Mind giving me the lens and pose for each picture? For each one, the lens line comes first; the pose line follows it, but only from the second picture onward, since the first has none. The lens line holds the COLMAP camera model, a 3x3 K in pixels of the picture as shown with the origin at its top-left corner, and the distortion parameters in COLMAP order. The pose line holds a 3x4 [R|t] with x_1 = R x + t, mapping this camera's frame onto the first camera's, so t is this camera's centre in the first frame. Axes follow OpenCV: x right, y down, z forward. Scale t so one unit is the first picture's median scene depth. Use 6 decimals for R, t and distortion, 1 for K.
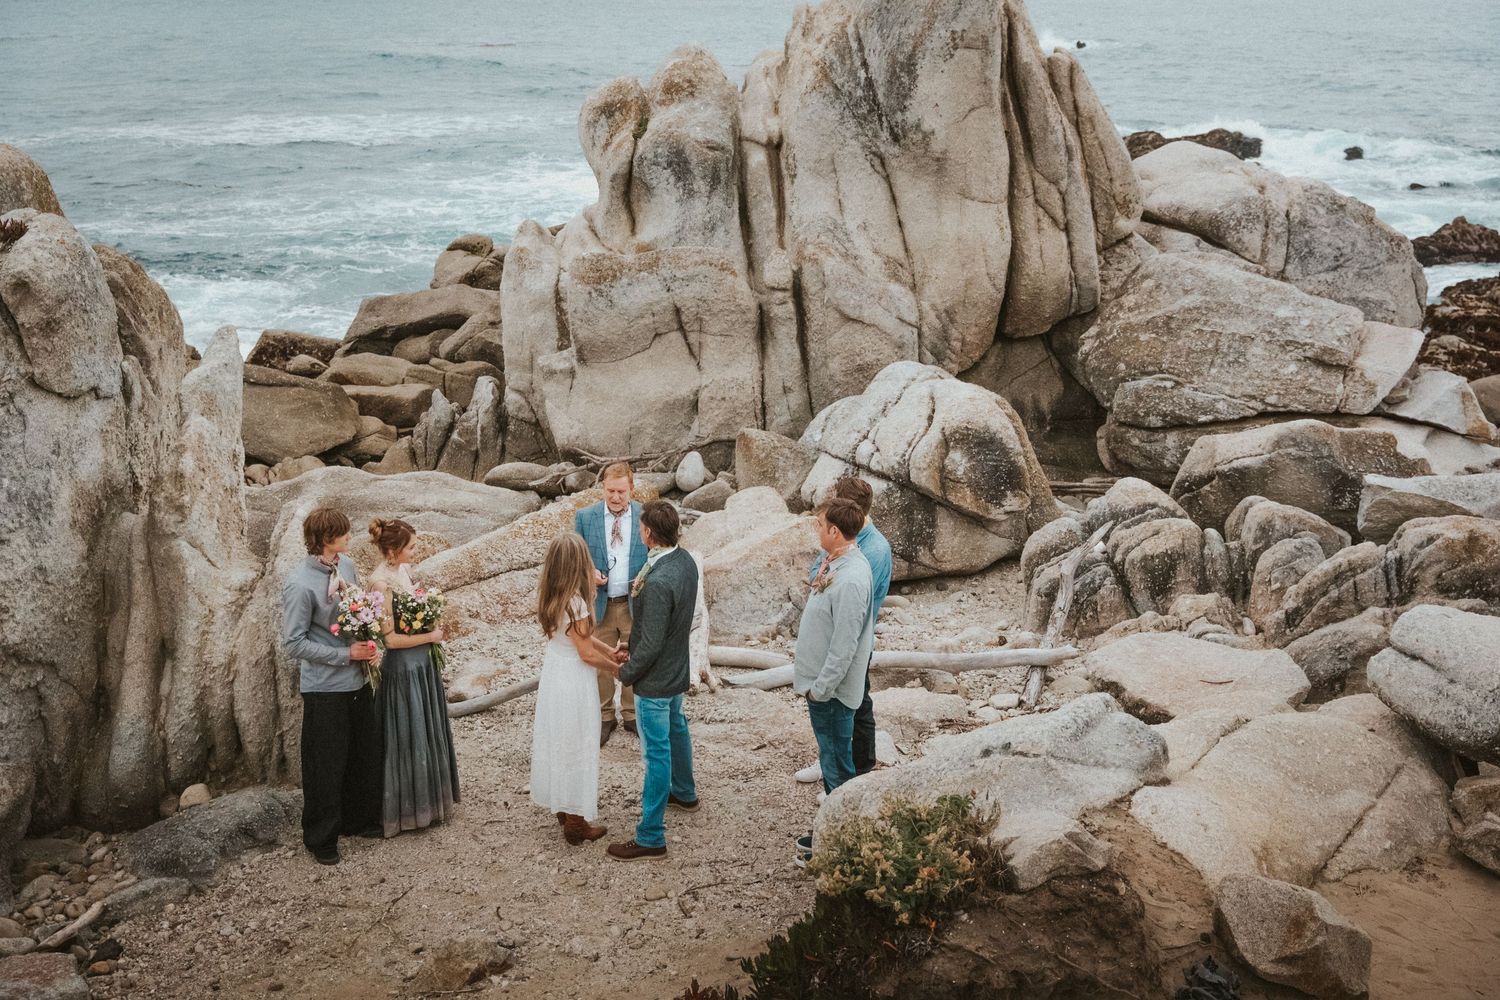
lens RADIAL K [[2767.7, 0, 745.5], [0, 2767.7, 500.9], [0, 0, 1]] dist [0.028527, 0.000000]
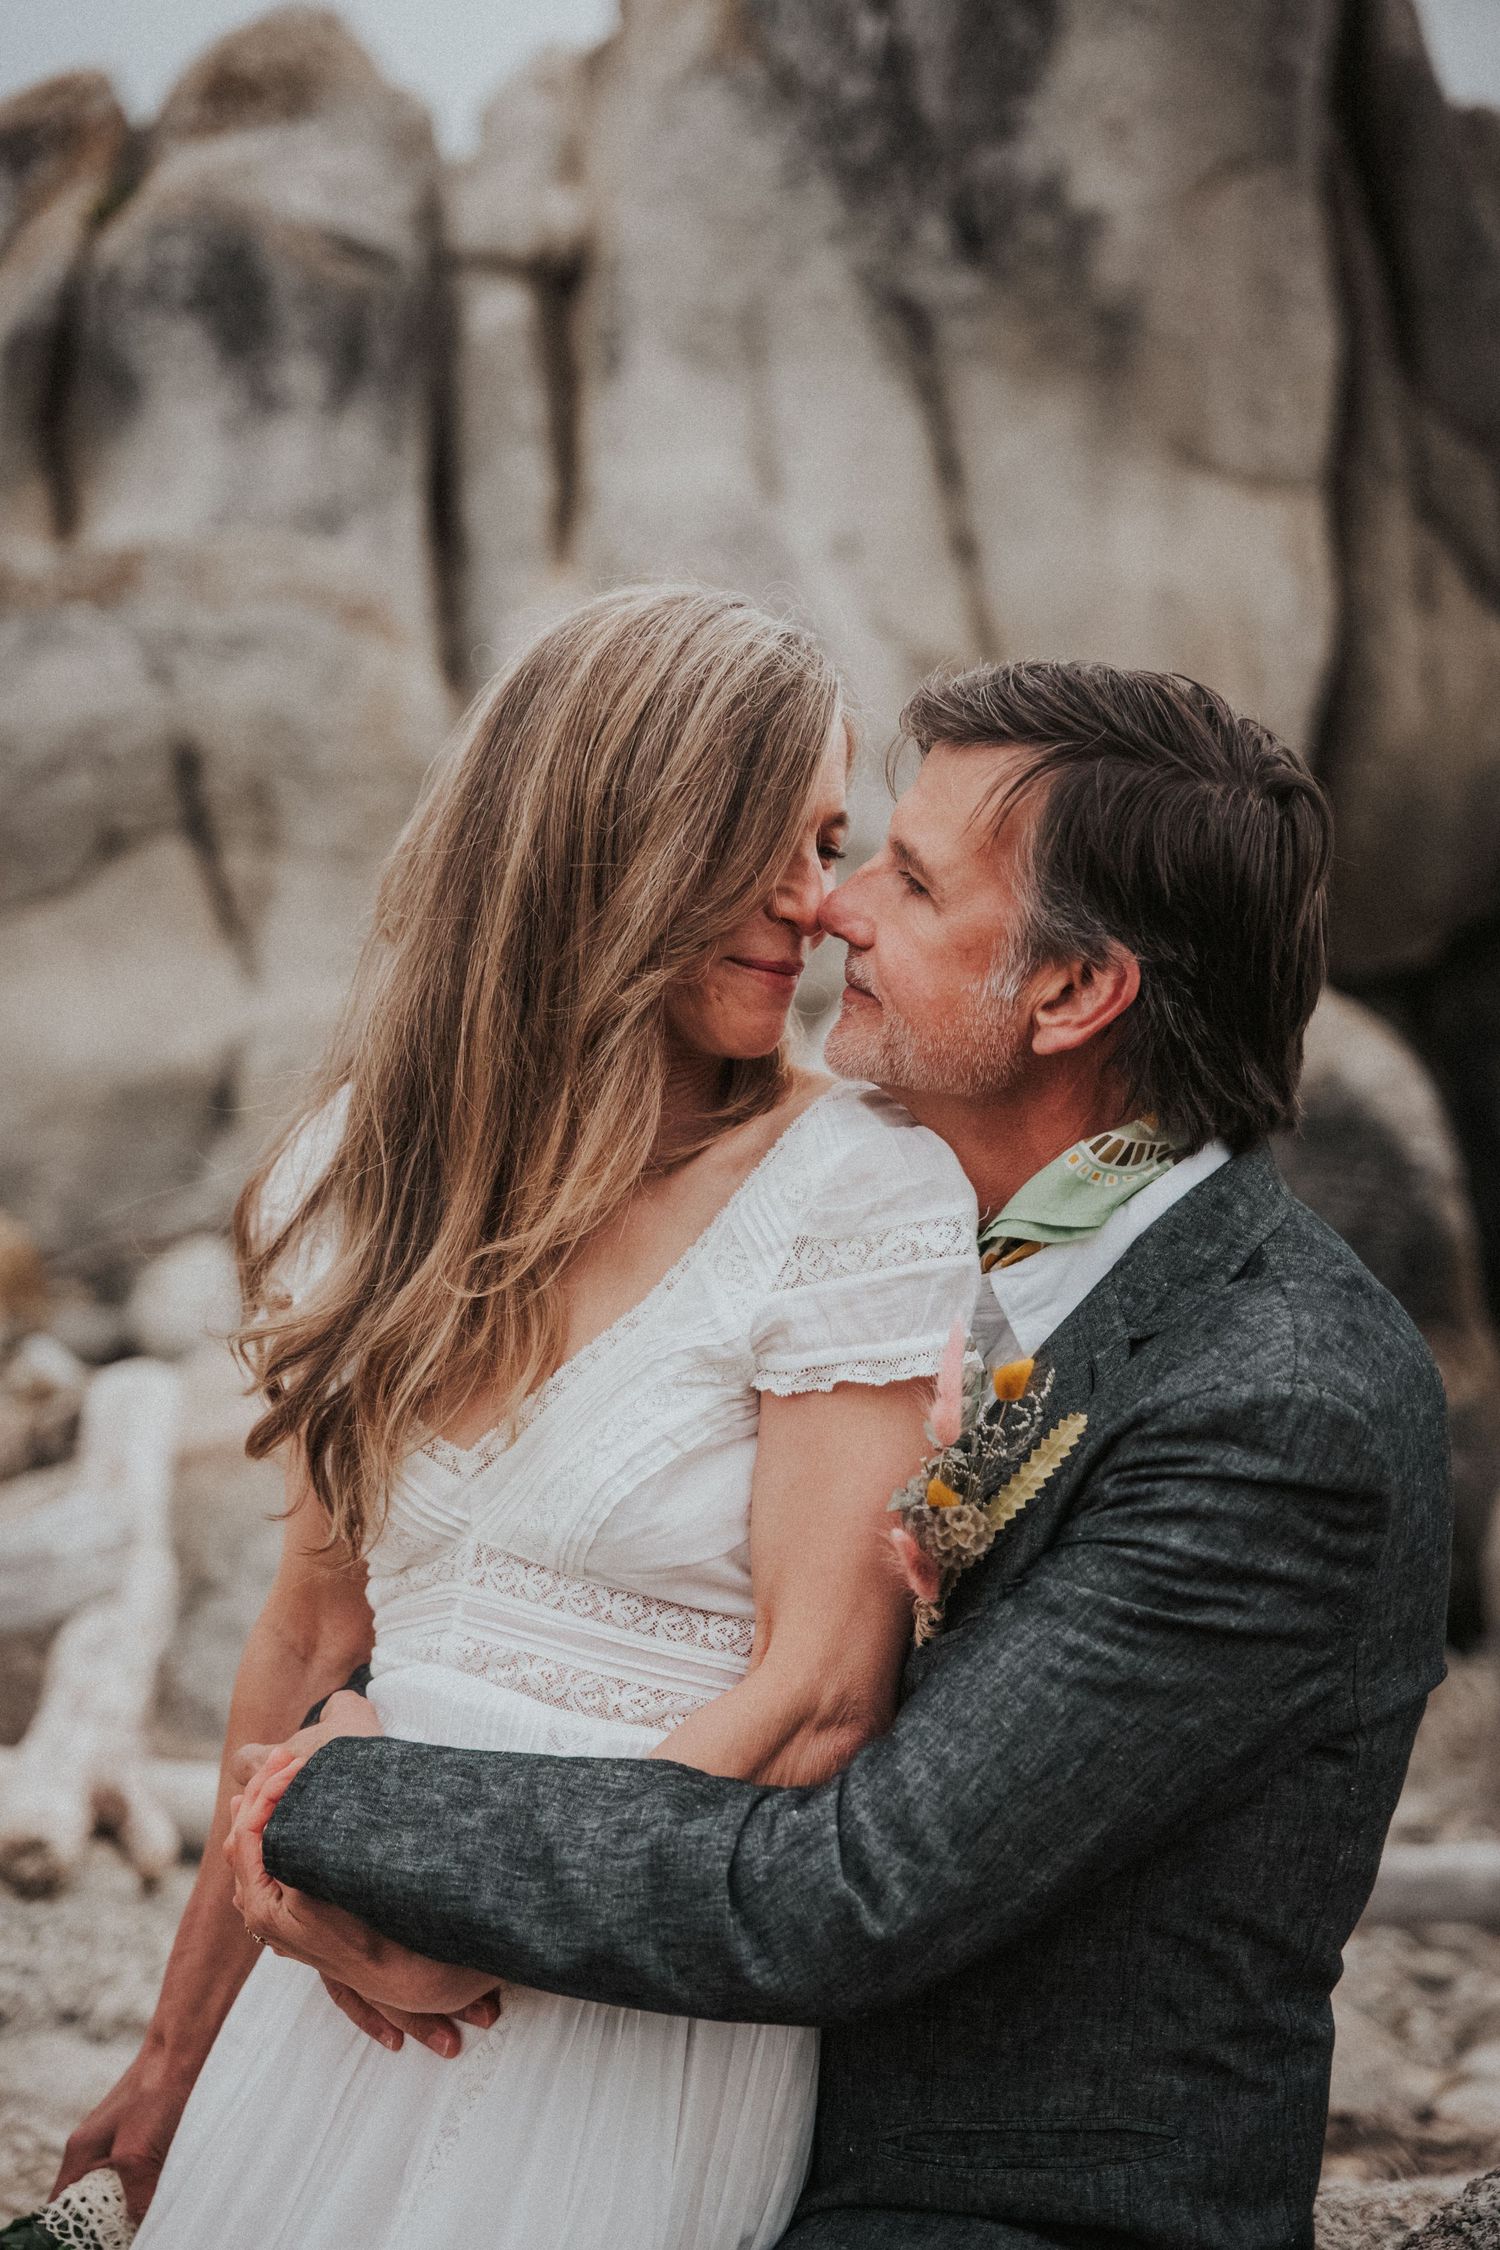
lens RADIAL K [[4151.5, 0, 747.8], [0, 4151.5, 1121.1], [0, 0, 1]] dist [0.028527, 0.000000]
pose [[0.994241, 0.071729, 0.079623, 0.001586], [-0.050441, 0.968748, -0.242864, 0.069197], [-0.094555, 0.237449, 0.966787, 0.585026]]
